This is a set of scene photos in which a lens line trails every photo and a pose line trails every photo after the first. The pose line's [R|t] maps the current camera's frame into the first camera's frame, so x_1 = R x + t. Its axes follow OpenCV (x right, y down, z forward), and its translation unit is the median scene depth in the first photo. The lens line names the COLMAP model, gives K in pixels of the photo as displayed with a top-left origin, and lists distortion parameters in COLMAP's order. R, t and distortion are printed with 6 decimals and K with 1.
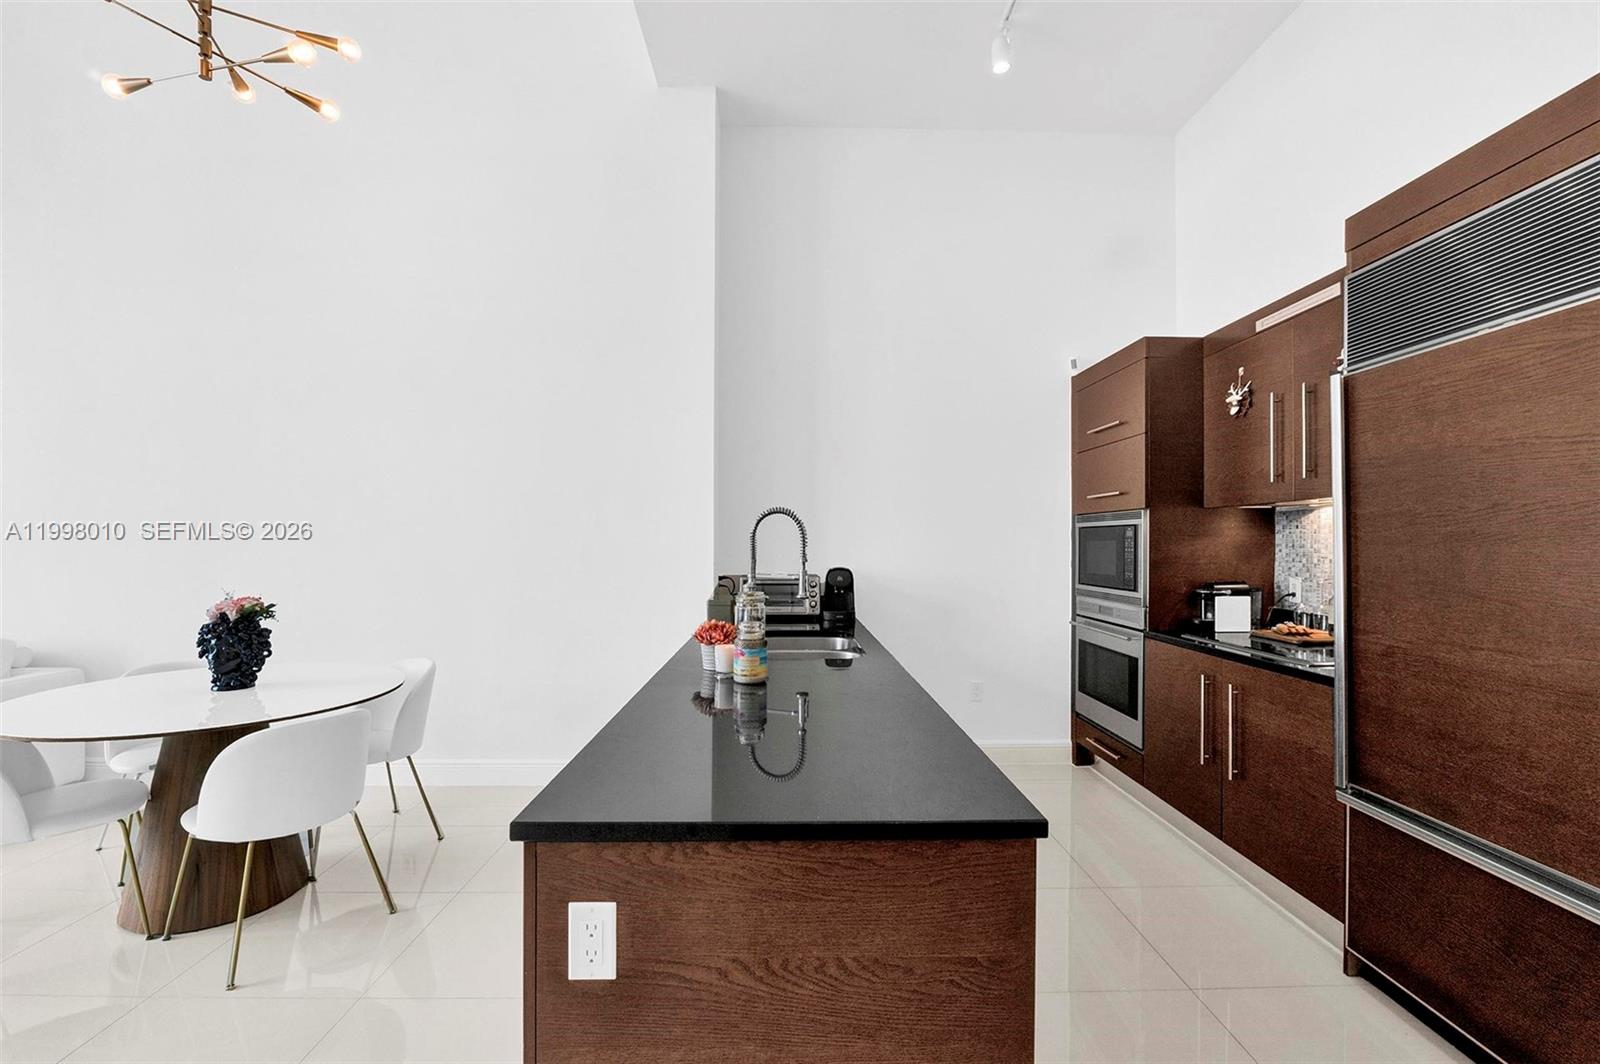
lens RADIAL K [[696.3, 0, 800.0], [0, 696.3, 532.0], [0, 0, 1]] dist [-0.003751, -0.000516]
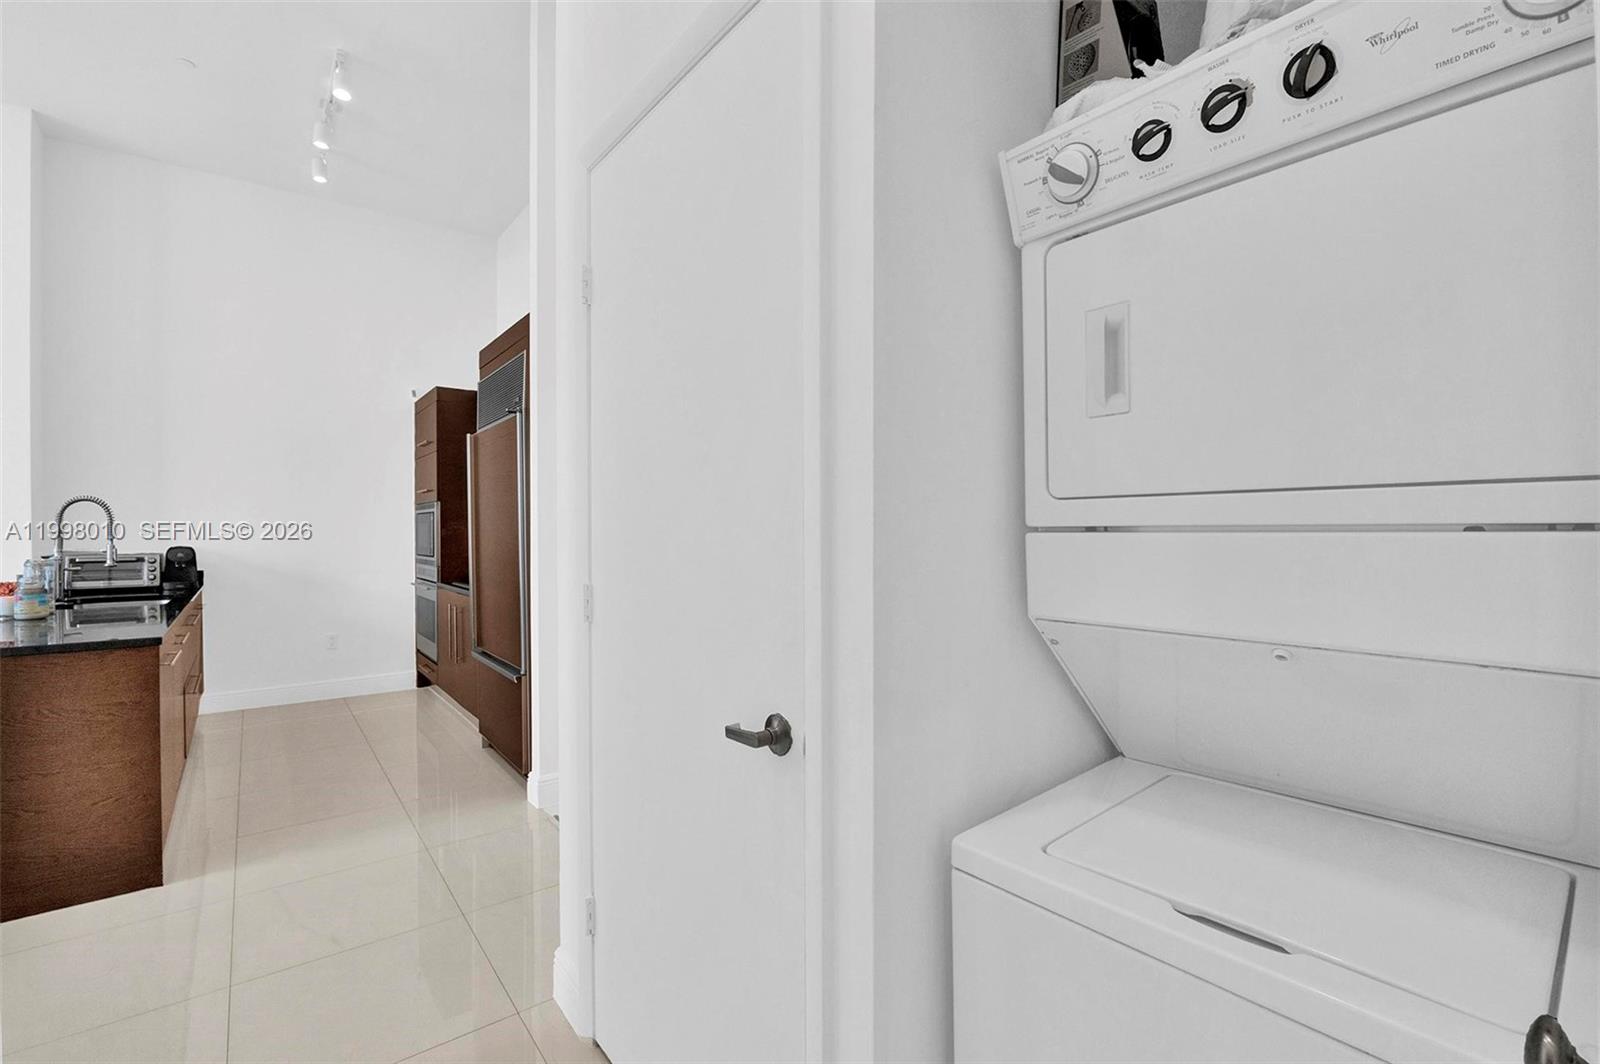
lens RADIAL K [[710.2, 0, 790.6], [0, 710.2, 535.3], [0, 0, 1]] dist [-0.005190, -0.000541]
pose [[0.808362, -0.012100, 0.588562, 0.208042], [-0.000933, 0.999761, 0.021835, 0.005106], [-0.588685, -0.018200, 0.808157, -0.672653]]
